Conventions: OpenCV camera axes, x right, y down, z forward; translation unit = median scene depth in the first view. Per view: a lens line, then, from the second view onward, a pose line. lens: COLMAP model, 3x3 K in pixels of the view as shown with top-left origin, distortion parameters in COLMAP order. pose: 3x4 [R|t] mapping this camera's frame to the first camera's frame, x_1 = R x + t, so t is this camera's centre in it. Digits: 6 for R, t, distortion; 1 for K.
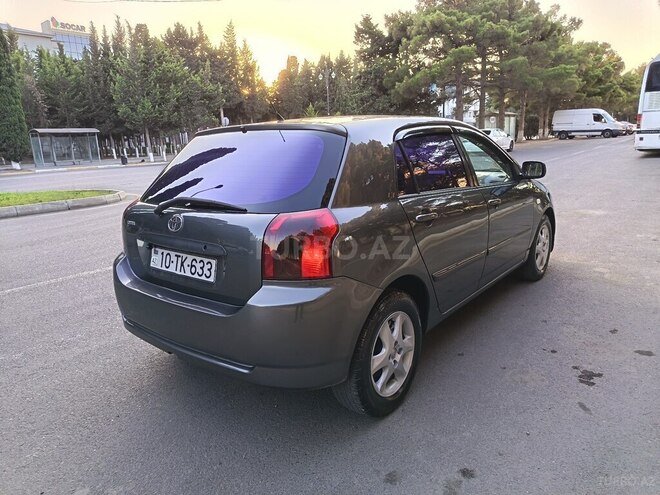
lens RADIAL K [[453.7, 0, 330.0], [0, 453.7, 247.5], [0, 0, 1]] dist [0.008982, -0.006503]
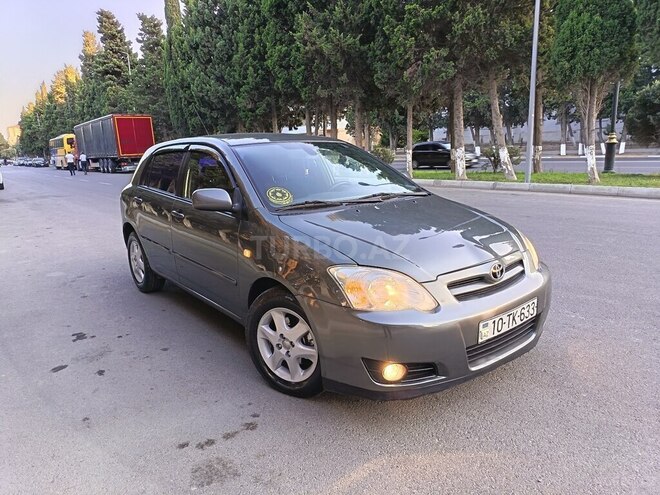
lens RADIAL K [[448.1, 0, 329.5], [0, 448.1, 254.9], [0, 0, 1]] dist [0.008896, -0.007755]
pose [[-0.205436, 0.282902, -0.936890, 1.485207], [-0.164479, 0.933712, 0.318008, -0.466322], [0.964750, 0.219429, -0.145287, 1.717350]]
